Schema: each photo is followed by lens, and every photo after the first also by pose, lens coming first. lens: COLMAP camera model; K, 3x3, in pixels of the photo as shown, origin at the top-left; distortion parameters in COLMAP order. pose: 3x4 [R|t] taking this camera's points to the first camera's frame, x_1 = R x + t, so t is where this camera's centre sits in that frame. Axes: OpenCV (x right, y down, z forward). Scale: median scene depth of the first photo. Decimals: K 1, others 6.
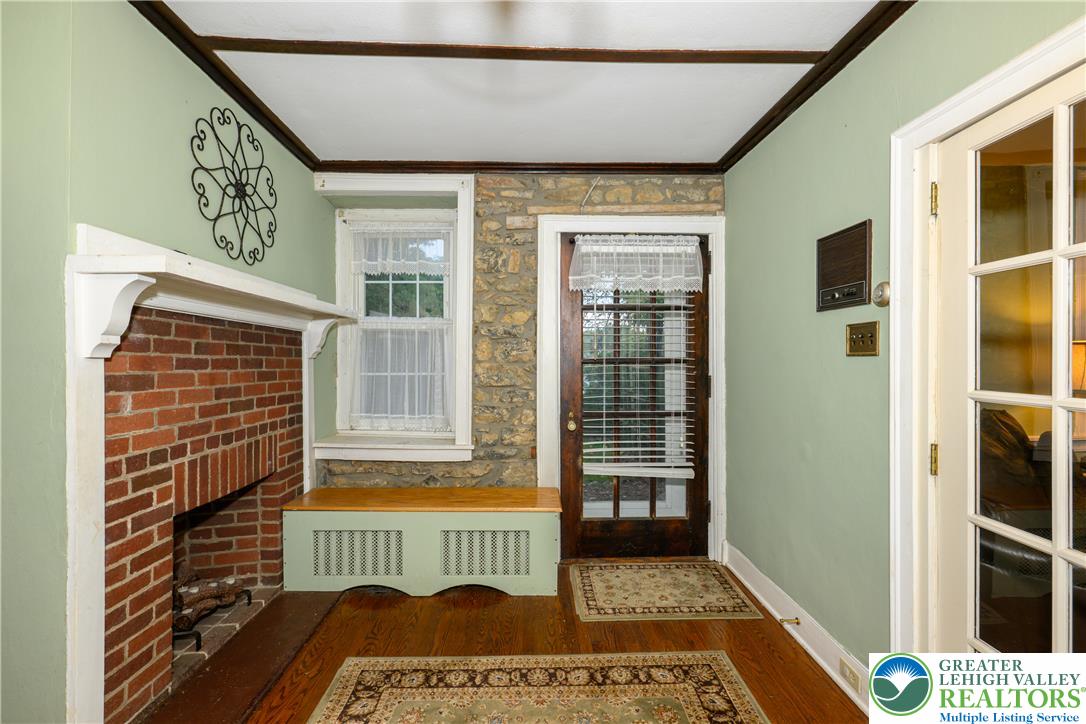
lens RADIAL K [[483.1, 0, 543.9], [0, 483.1, 359.1], [0, 0, 1]] dist [-0.002669, 0.000734]
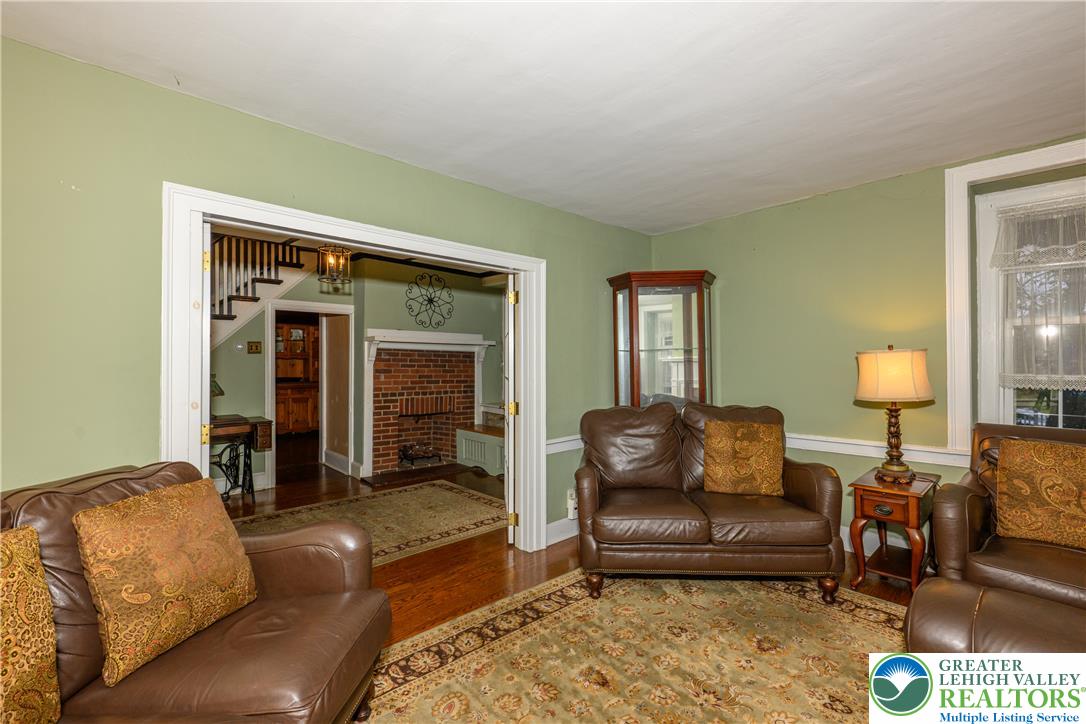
lens RADIAL K [[483.1, 0, 540.5], [0, 483.1, 360.0], [0, 0, 1]] dist [-0.002669, 0.000734]
pose [[0.665319, -0.000638, -0.746559, 1.978220], [-0.004872, 0.999975, -0.005196, -0.014043], [0.746543, 0.007094, 0.665299, -0.356324]]
